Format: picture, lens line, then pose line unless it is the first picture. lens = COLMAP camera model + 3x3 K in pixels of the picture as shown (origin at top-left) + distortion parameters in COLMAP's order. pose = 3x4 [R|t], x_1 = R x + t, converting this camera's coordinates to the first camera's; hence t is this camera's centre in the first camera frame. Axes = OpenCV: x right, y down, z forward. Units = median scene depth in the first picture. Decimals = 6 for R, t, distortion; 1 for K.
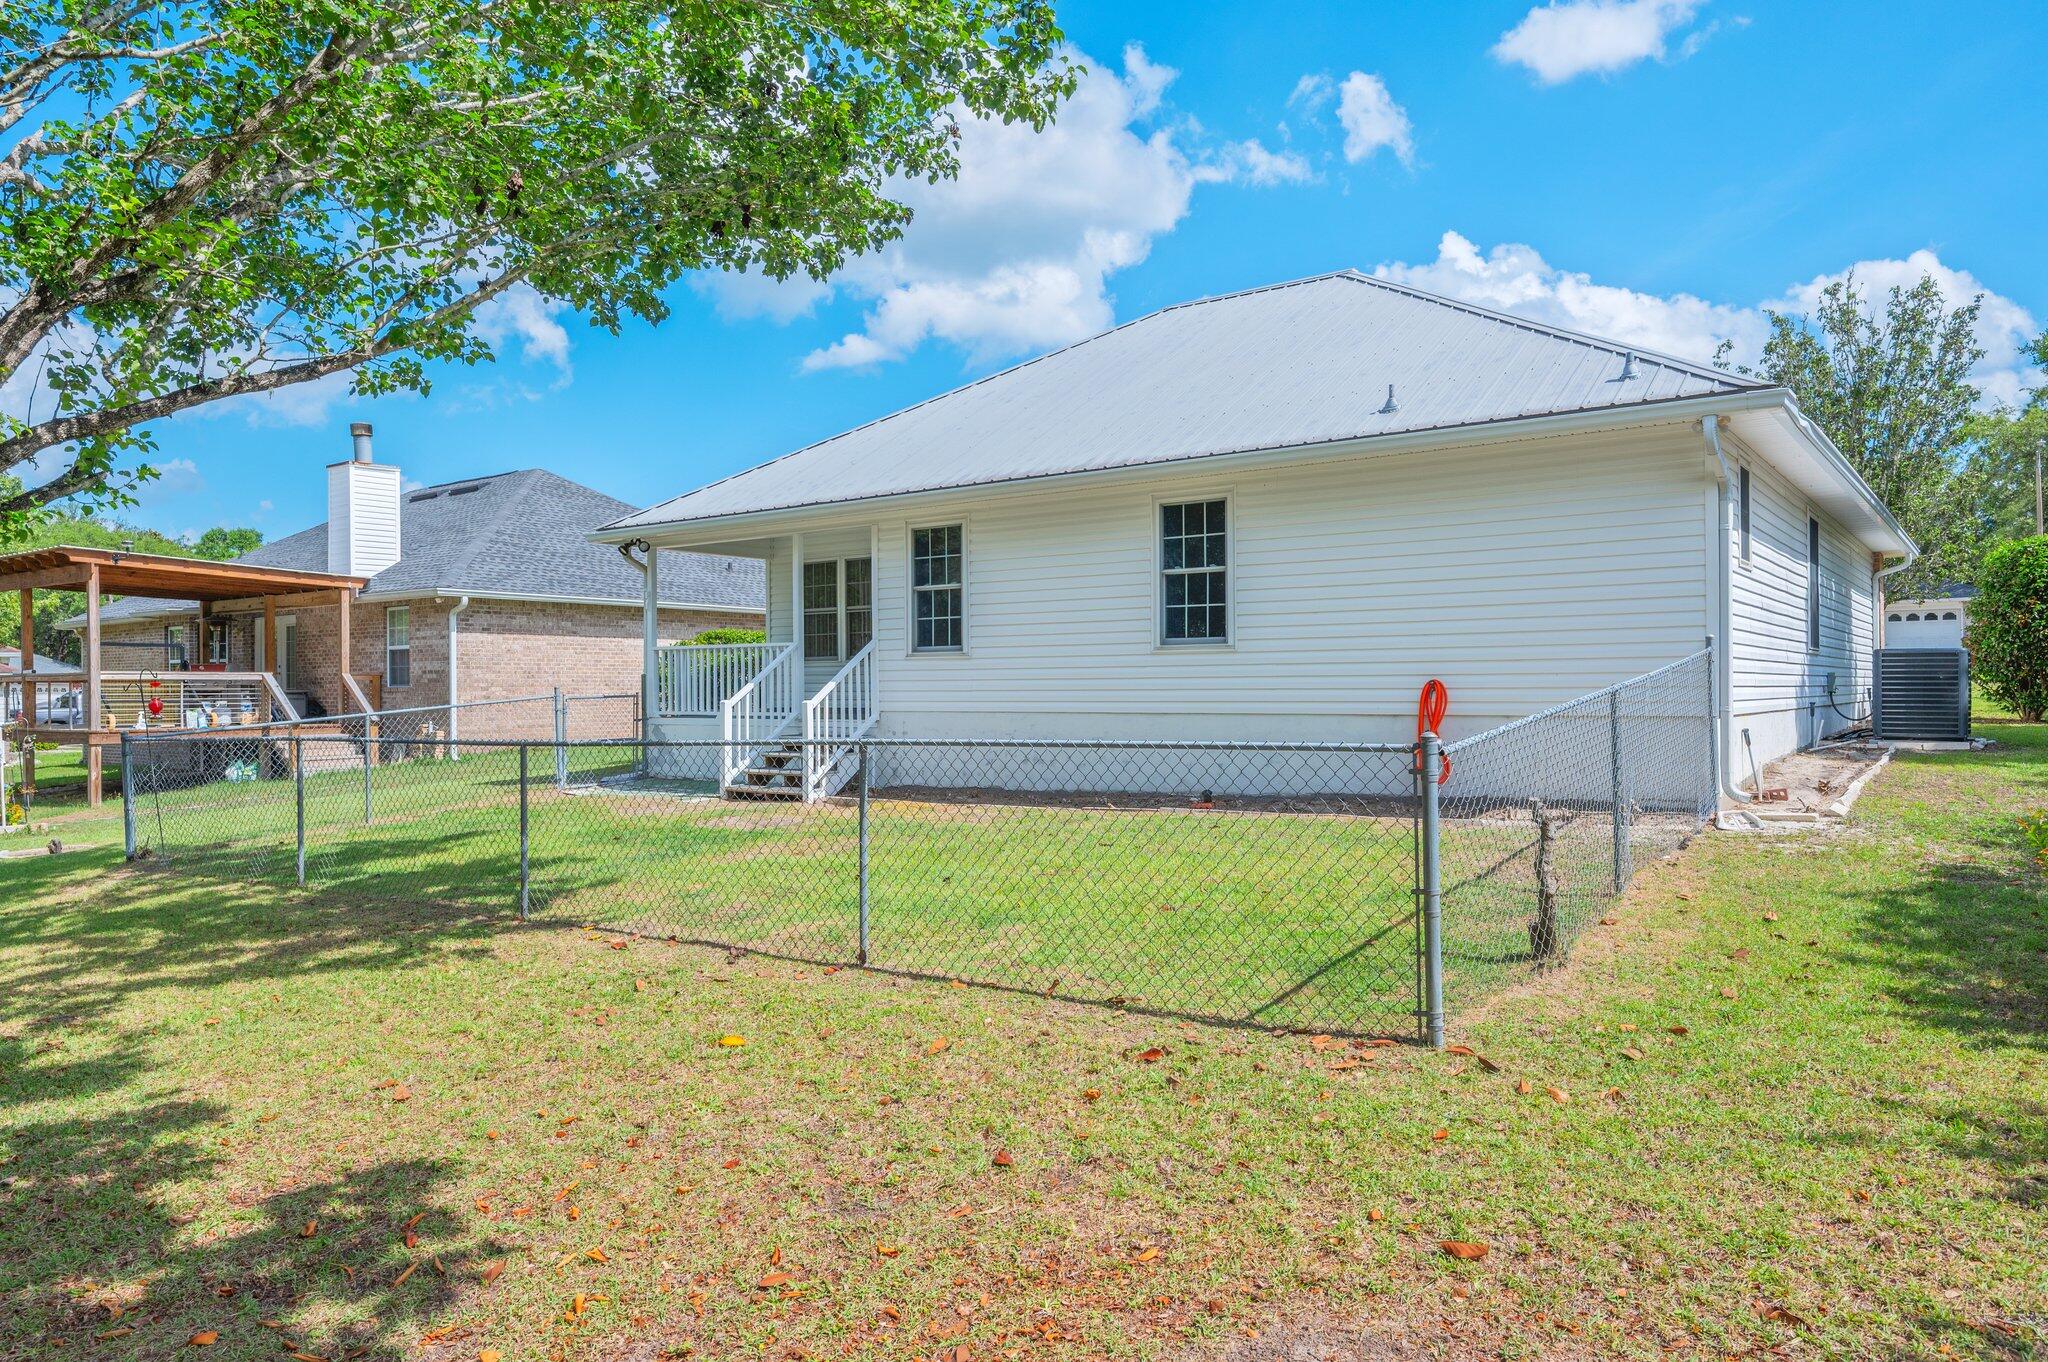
lens RADIAL K [[1387.7, 0, 1023.1], [0, 1387.7, 675.5], [0, 0, 1]] dist [-0.036016, -0.000244]
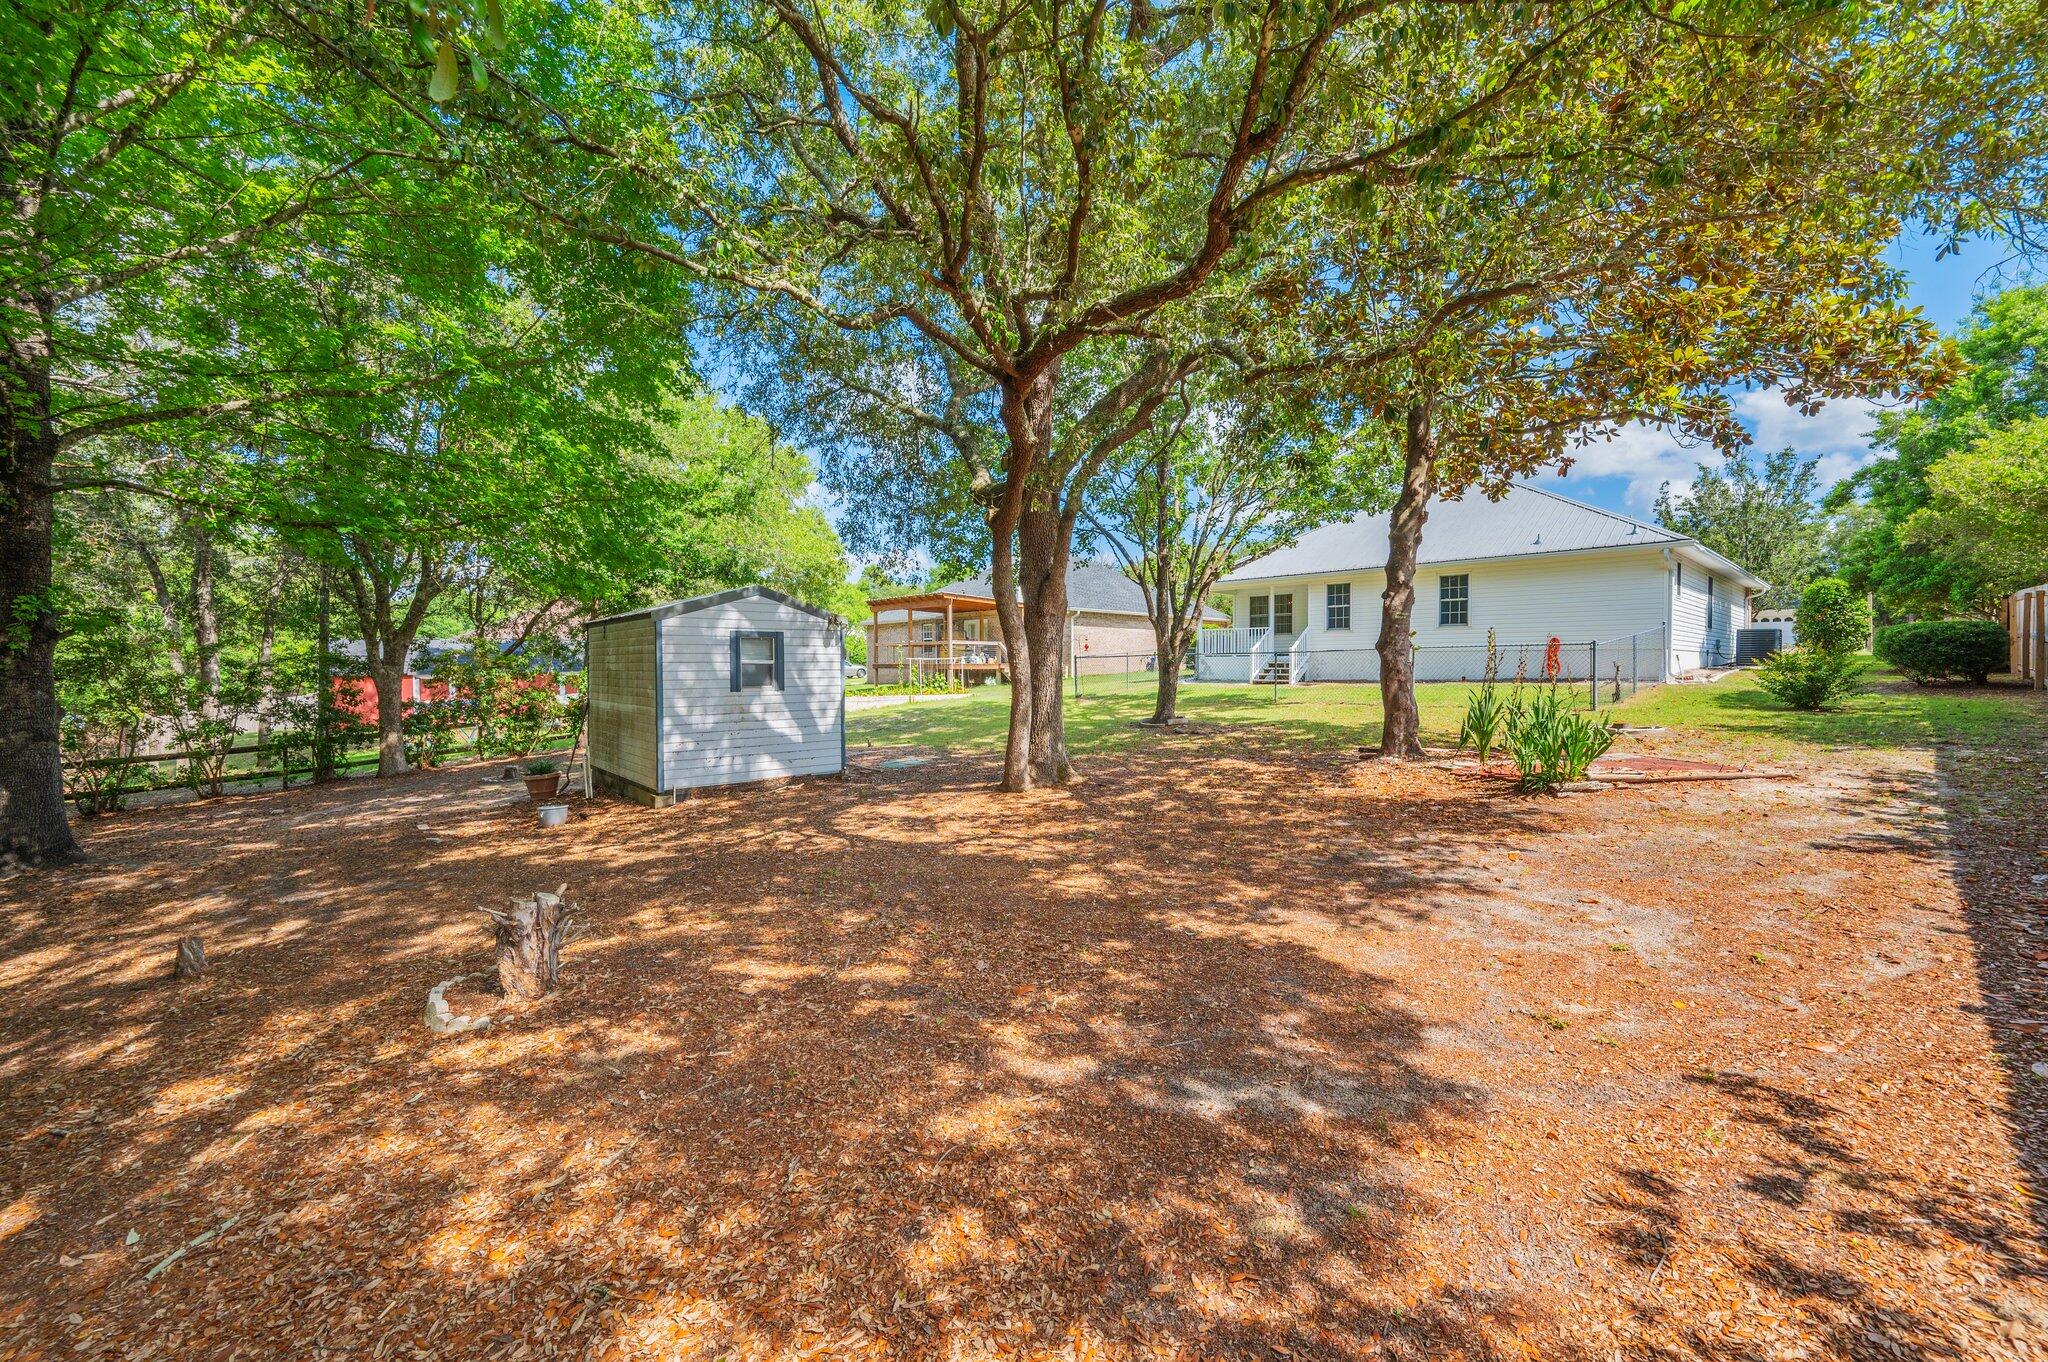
lens RADIAL K [[834.8, 0, 1028.1], [0, 834.8, 663.7], [0, 0, 1]] dist [0.000541, 0.000221]
pose [[0.984363, 0.008898, -0.175927, -0.351801], [-0.008239, 0.999956, 0.004479, 0.043607], [0.175959, -0.002959, 0.984393, -0.667989]]
